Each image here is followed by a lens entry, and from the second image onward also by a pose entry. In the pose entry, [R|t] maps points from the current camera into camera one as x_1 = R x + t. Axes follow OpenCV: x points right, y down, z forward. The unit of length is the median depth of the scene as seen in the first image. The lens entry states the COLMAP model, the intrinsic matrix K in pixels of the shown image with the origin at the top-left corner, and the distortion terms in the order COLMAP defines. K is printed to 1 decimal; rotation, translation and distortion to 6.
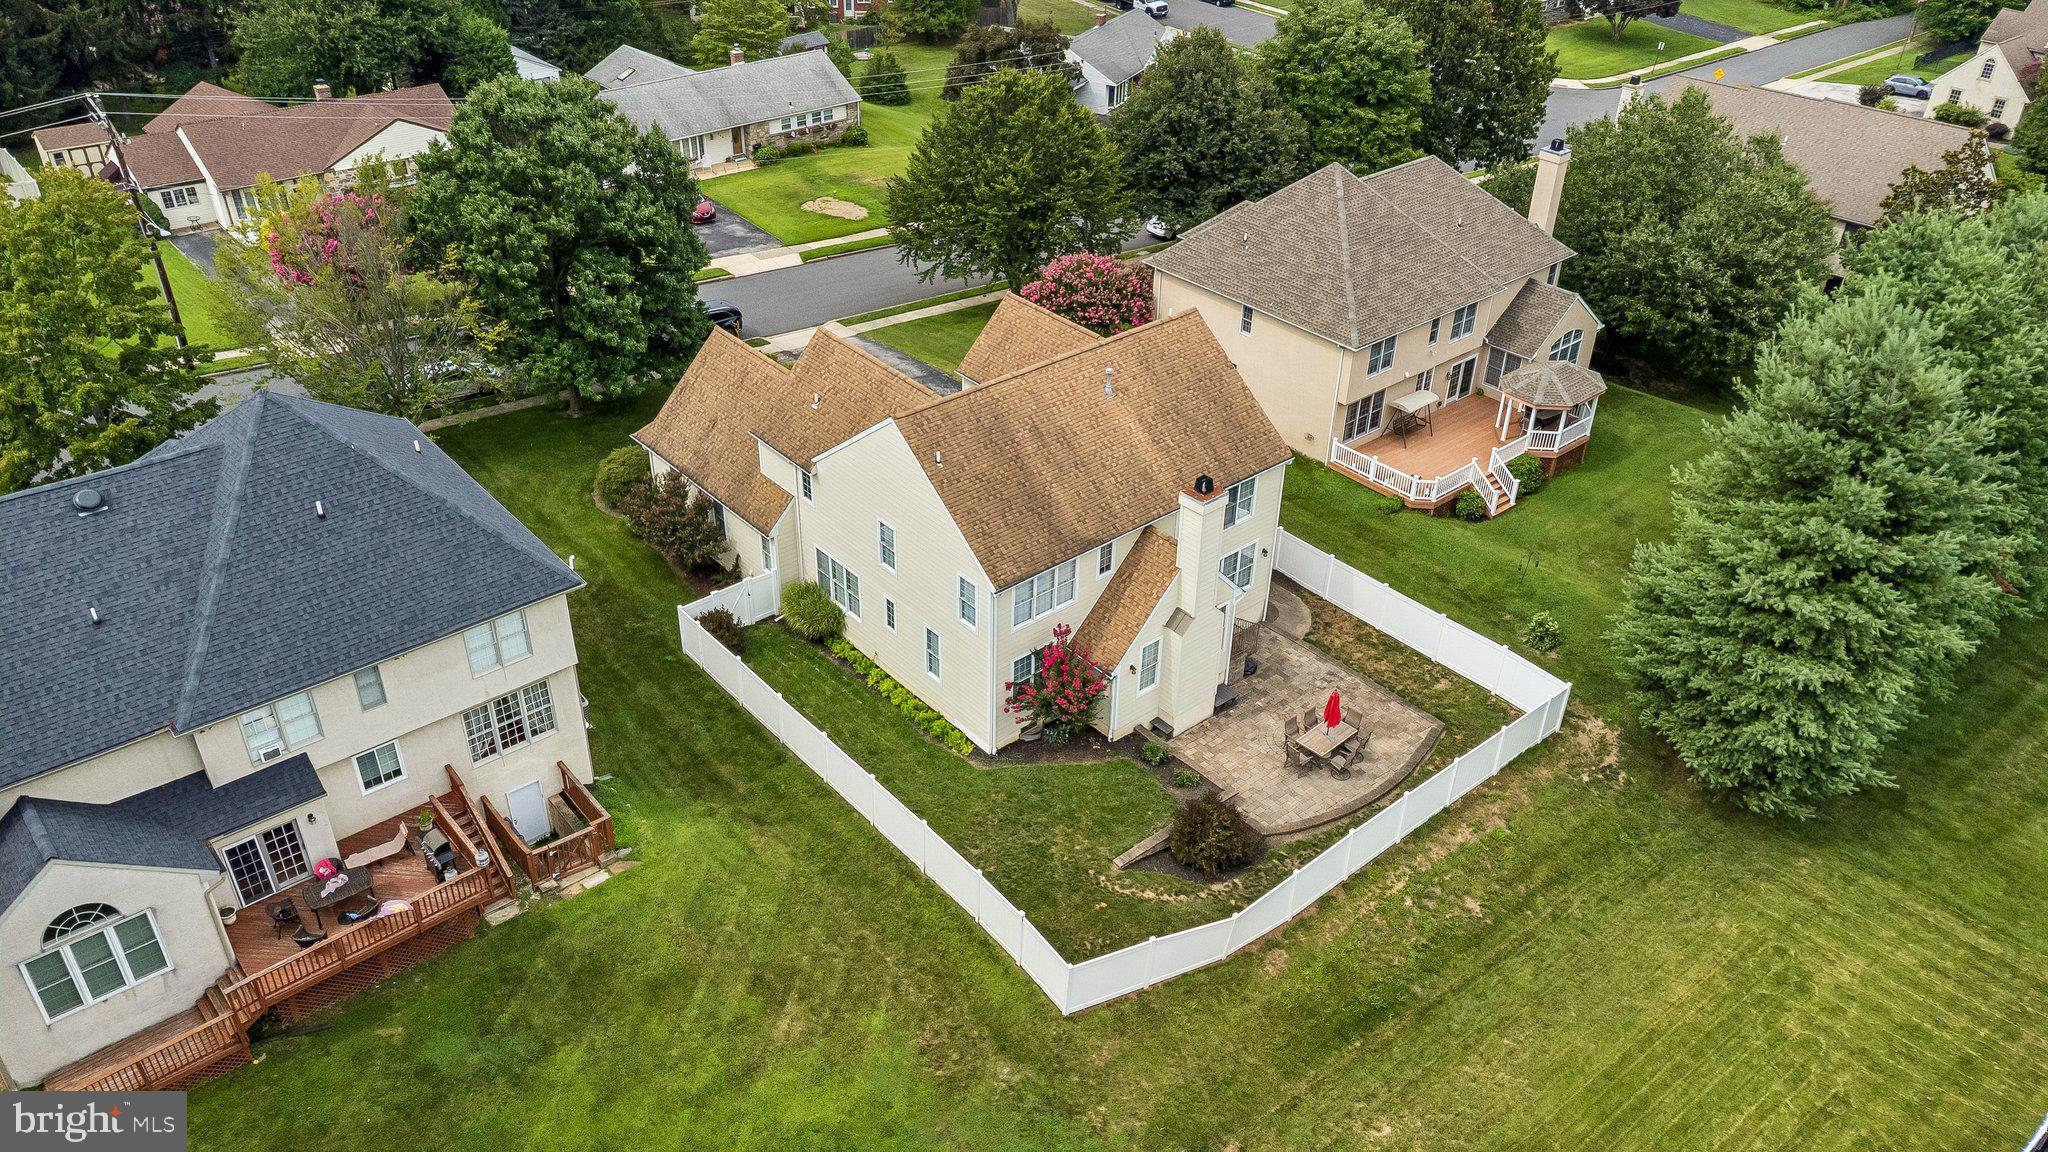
lens RADIAL K [[1517.4, 0, 1024.0], [0, 1517.4, 576.0], [0, 0, 1]] dist [0.006966, 0.052628]
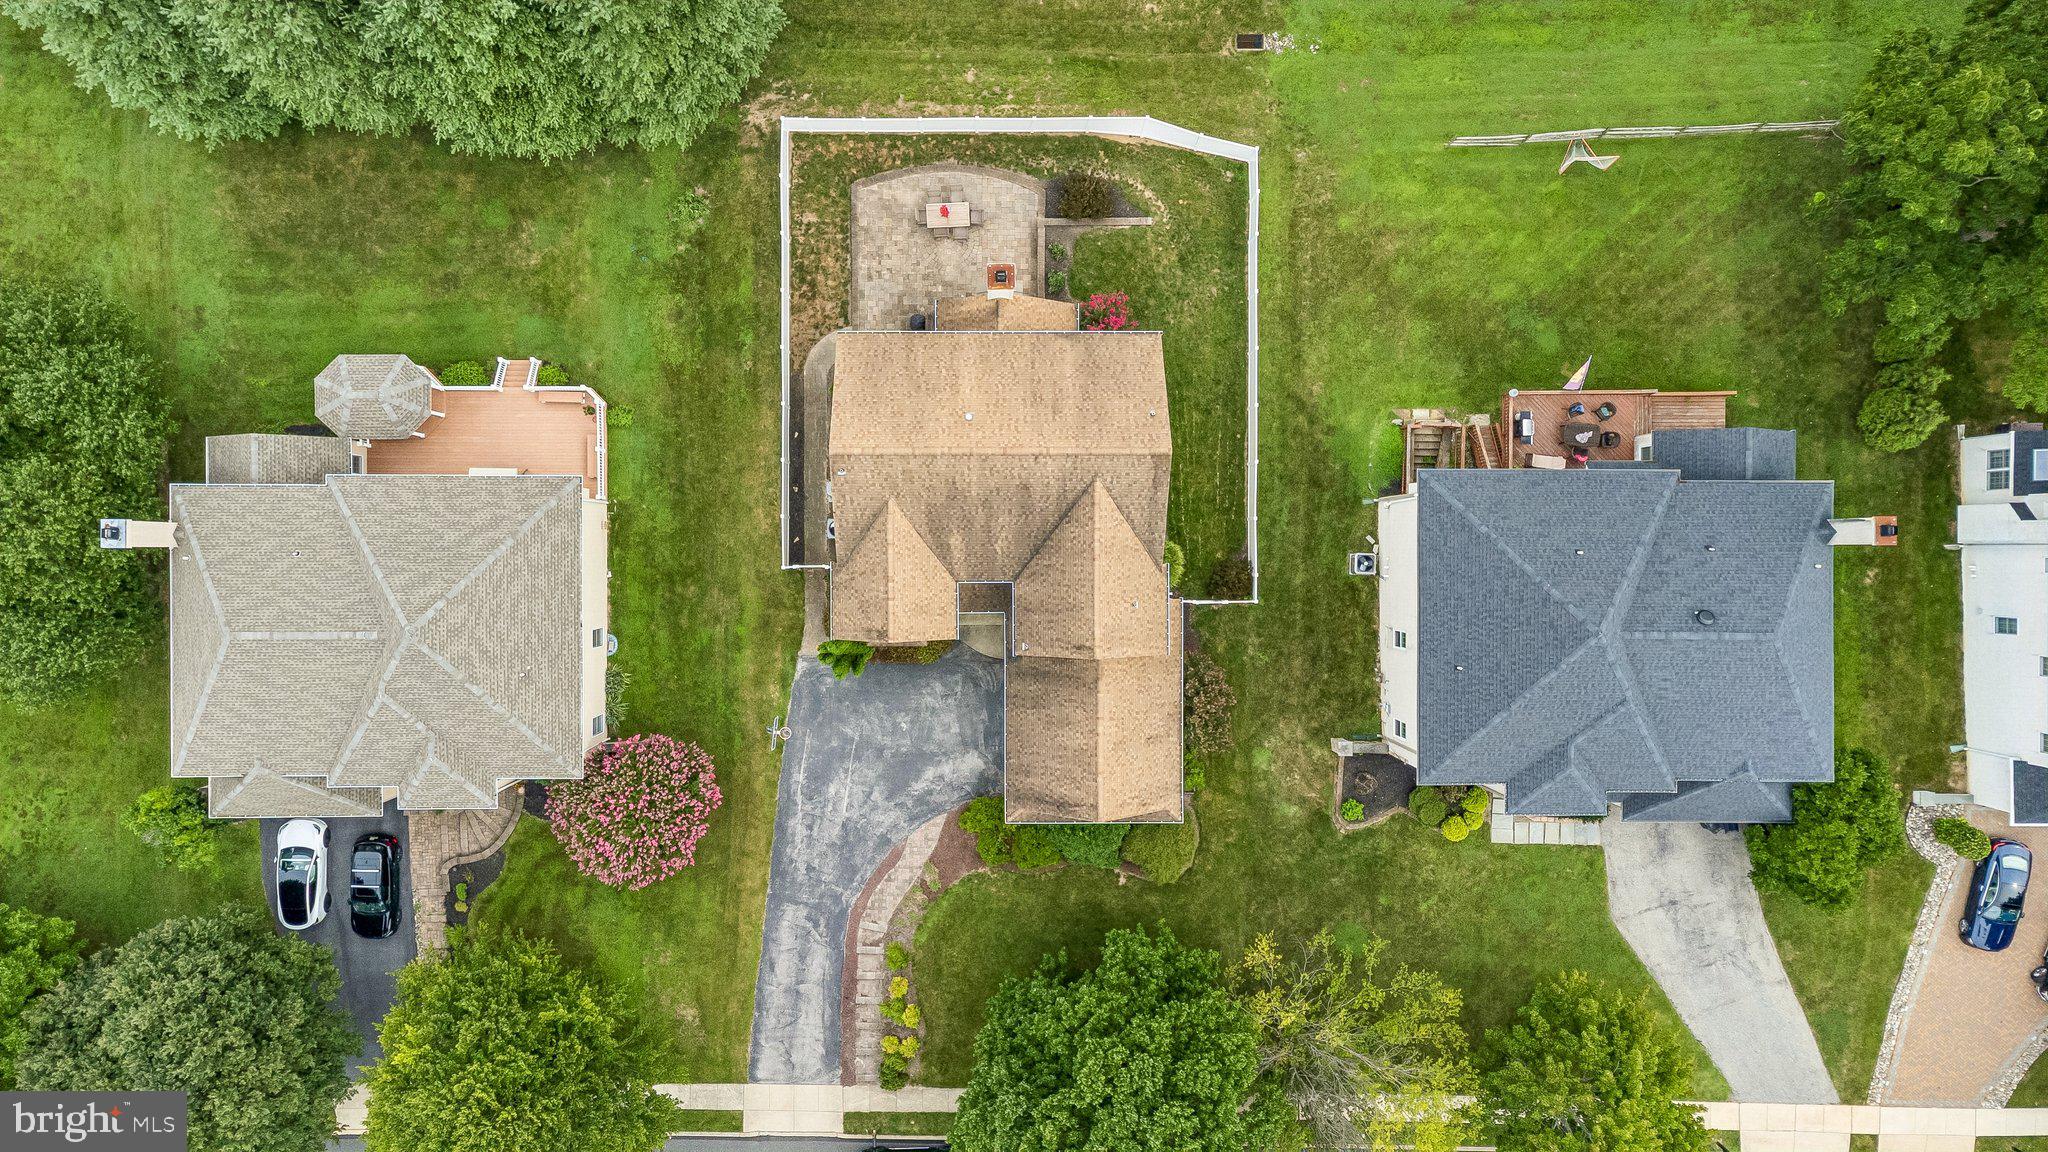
lens RADIAL K [[1517.4, 0, 1024.0], [0, 1517.4, 576.0], [0, 0, 1]] dist [0.006966, 0.052628]
pose [[-0.762915, -0.645493, -0.036043, -0.012969], [0.329360, -0.436038, 0.837492, -0.975572], [-0.556311, 0.627064, 0.545260, 0.344070]]
